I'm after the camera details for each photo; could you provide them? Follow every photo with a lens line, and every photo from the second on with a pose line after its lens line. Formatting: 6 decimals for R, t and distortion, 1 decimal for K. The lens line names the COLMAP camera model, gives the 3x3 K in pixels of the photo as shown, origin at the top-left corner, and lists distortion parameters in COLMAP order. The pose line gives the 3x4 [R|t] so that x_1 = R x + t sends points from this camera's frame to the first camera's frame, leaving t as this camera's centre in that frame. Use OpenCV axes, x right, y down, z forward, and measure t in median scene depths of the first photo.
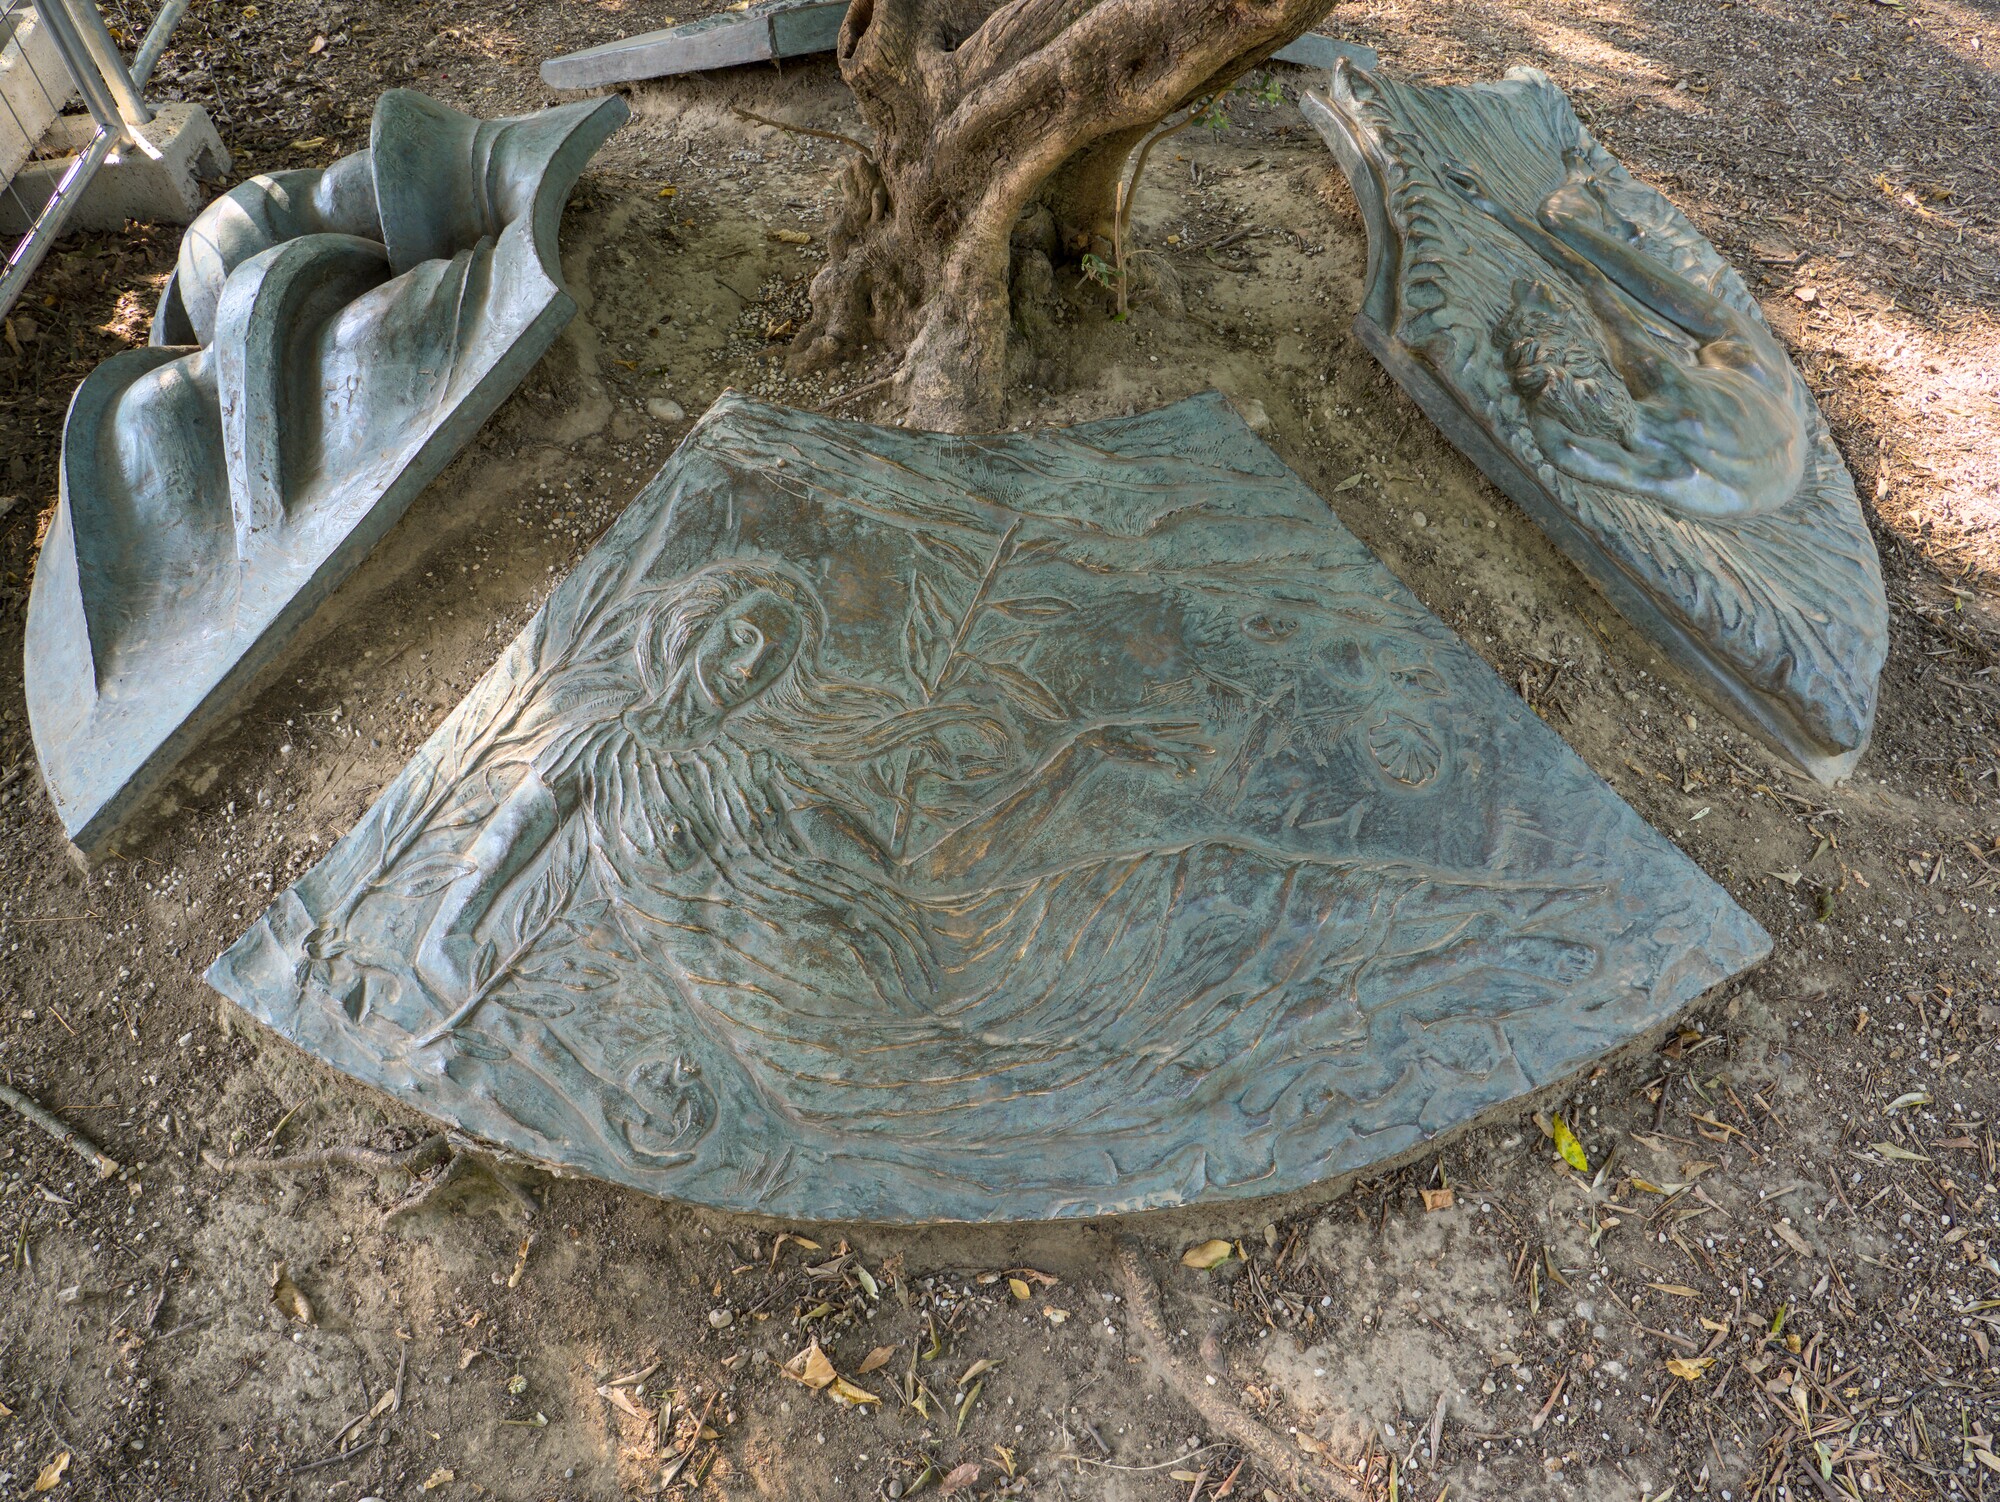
lens RADIAL K [[1406.4, 0, 1000.0], [0, 1406.4, 751.0], [0, 0, 1]] dist [-0.040452, 0.009281]
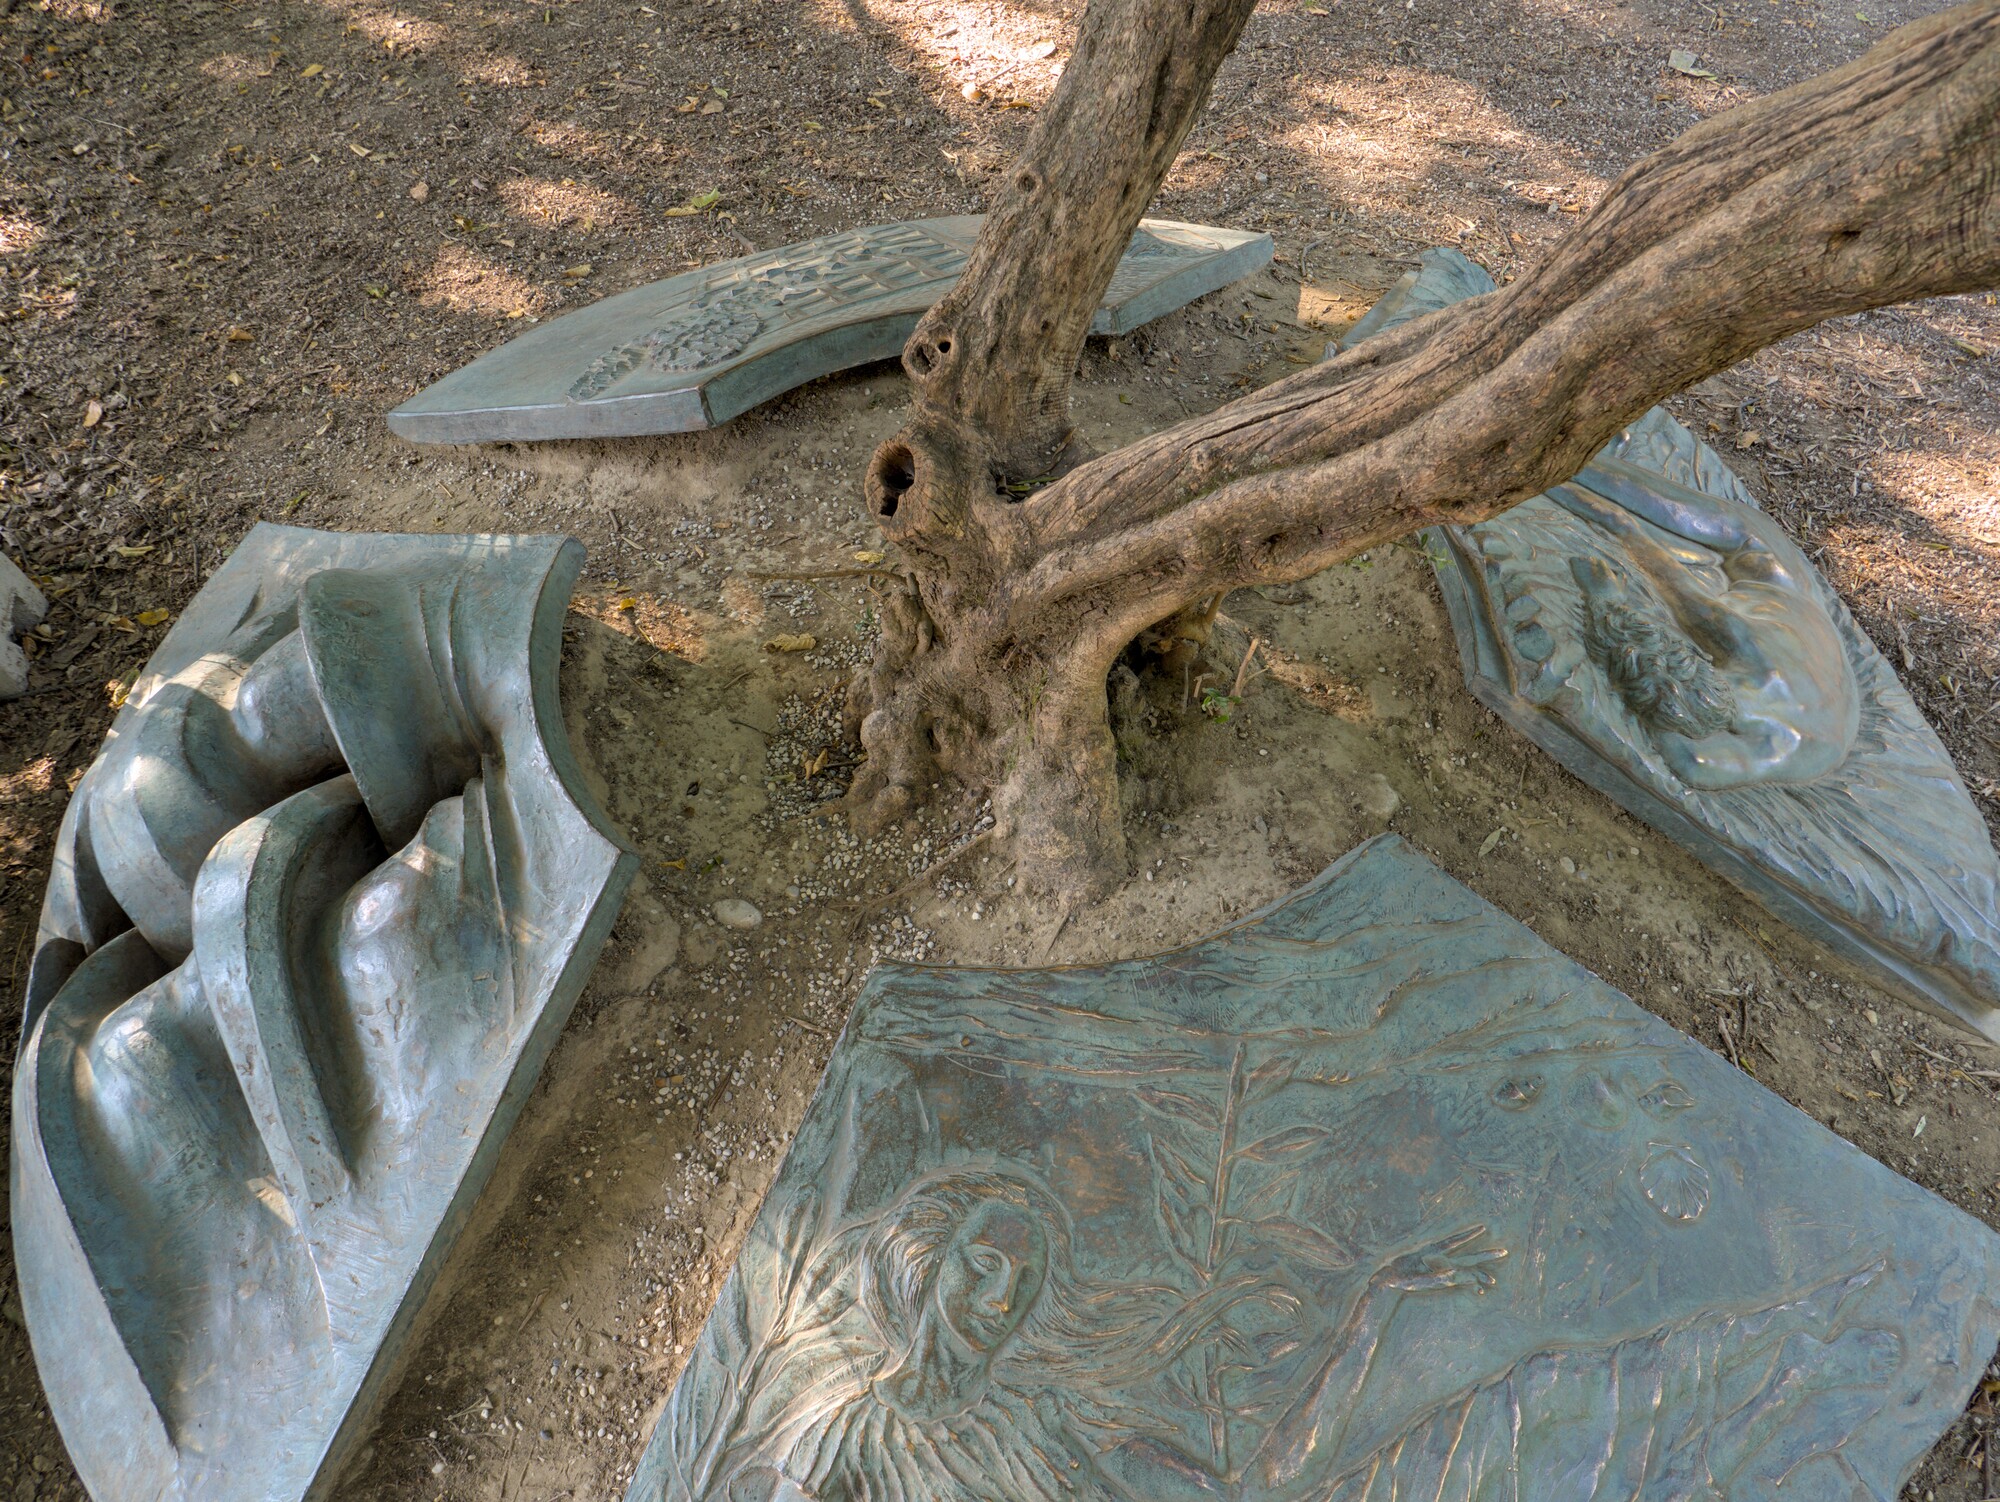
lens RADIAL K [[1406.4, 0, 1000.0], [0, 1406.4, 751.0], [0, 0, 1]] dist [-0.040452, 0.009281]
pose [[0.965912, -0.218375, 0.139017, -0.197069], [0.215713, 0.975860, 0.034122, -0.369612], [-0.143113, -0.002971, 0.989702, 0.113710]]
